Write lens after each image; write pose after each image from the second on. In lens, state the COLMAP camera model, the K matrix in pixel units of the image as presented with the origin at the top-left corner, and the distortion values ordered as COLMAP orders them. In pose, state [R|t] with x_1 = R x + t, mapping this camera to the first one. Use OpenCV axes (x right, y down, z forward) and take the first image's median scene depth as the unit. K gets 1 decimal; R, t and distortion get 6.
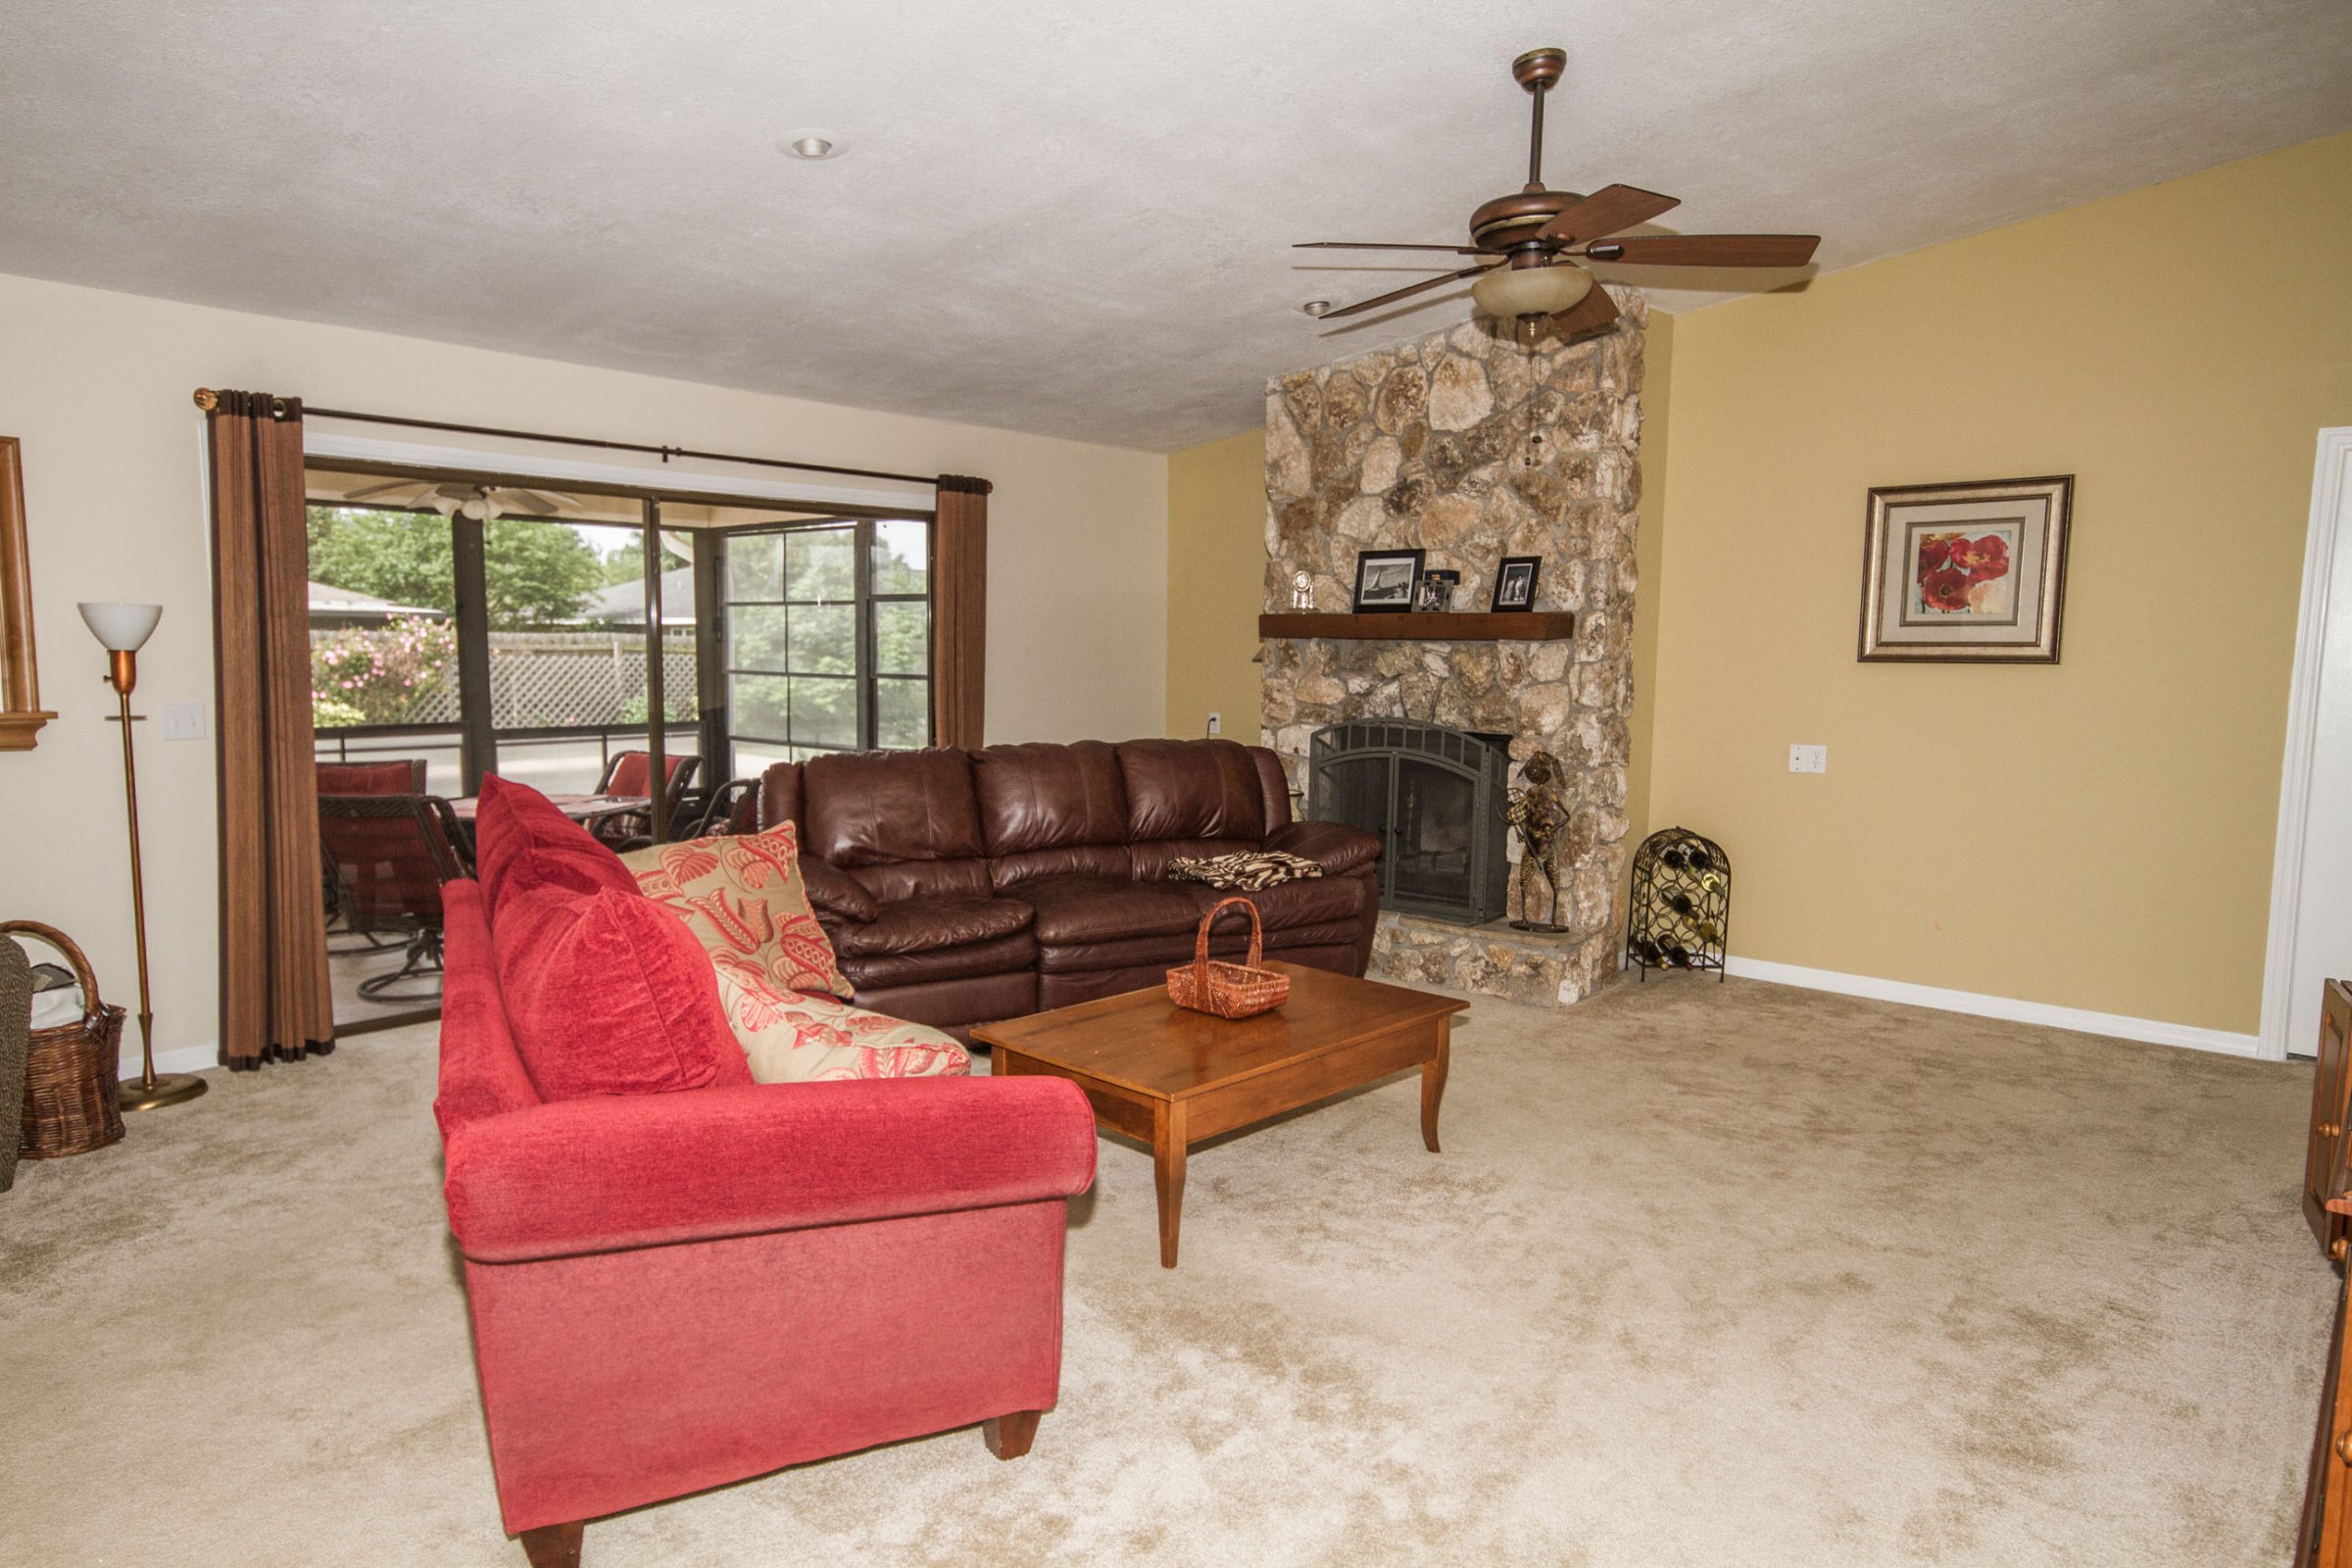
lens RADIAL K [[1501.1, 0, 1121.0], [0, 1501.1, 795.4], [0, 0, 1]] dist [-0.000177, 0.000552]
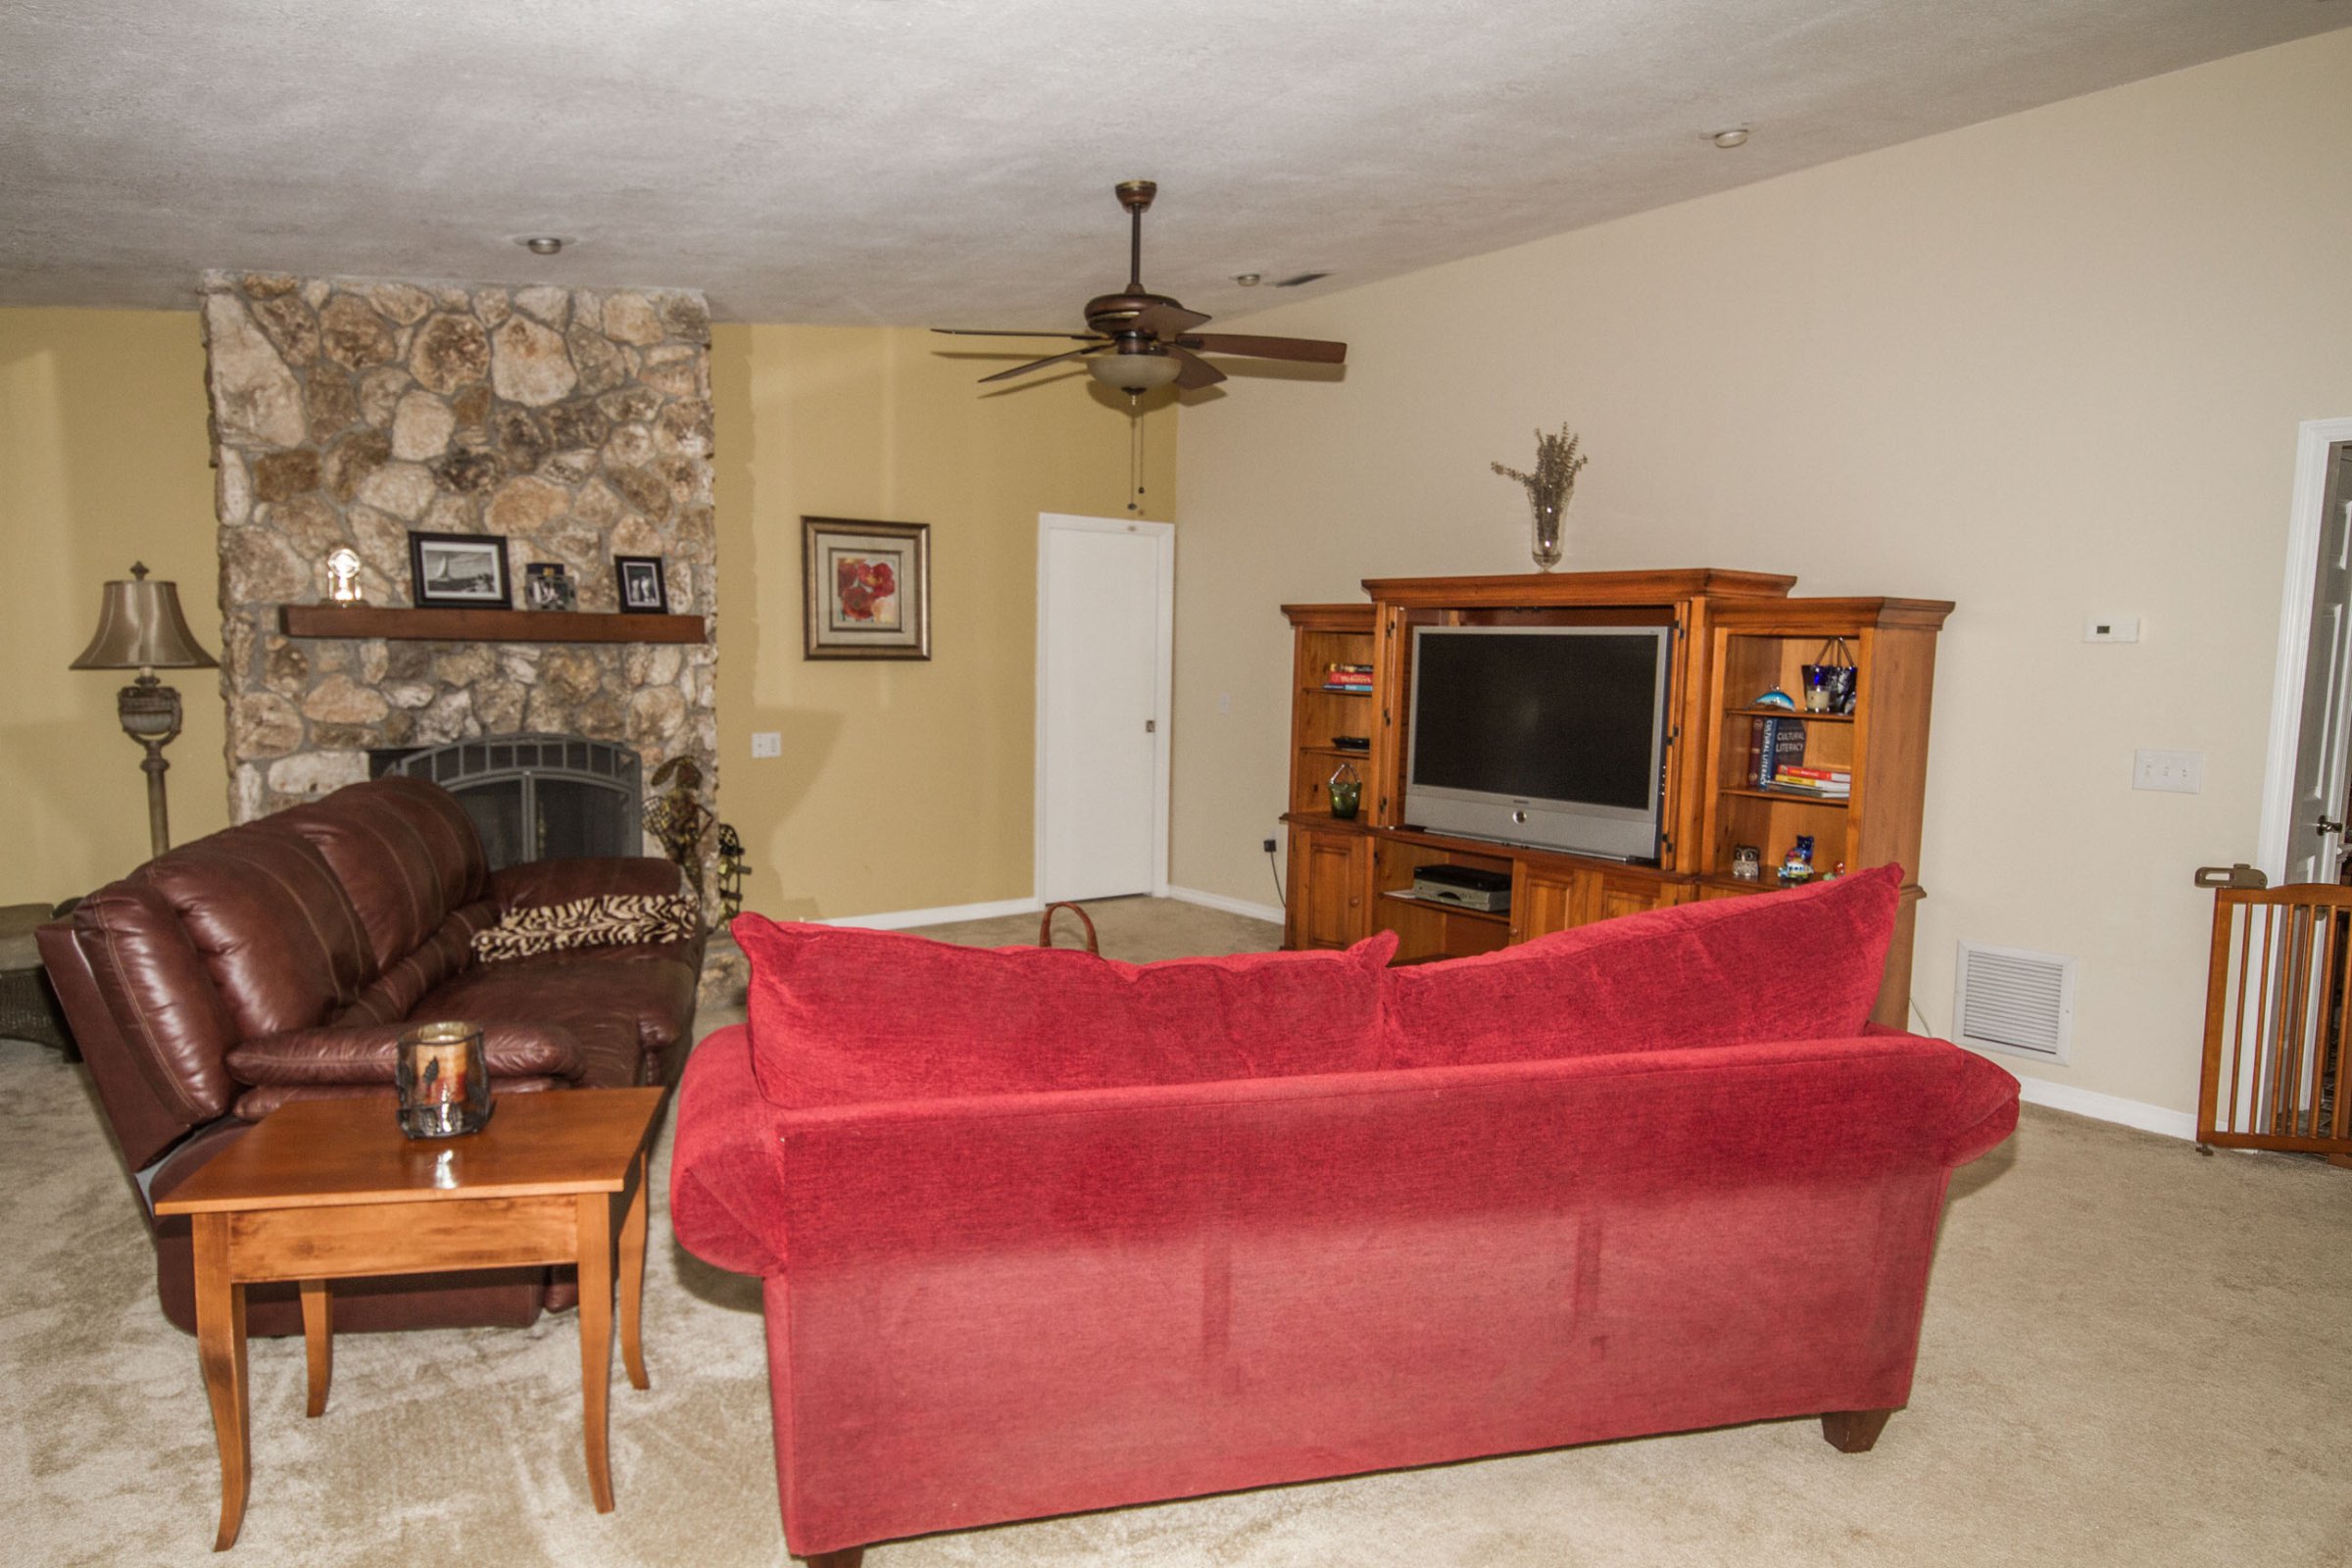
lens RADIAL K [[1501.1, 0, 1121.0], [0, 1501.1, 795.4], [0, 0, 1]] dist [-0.000177, 0.000552]
pose [[0.145233, -0.104247, 0.983890, -0.619038], [0.088242, 0.991835, 0.092063, -0.065358], [-0.985455, 0.073450, 0.153246, 0.536752]]
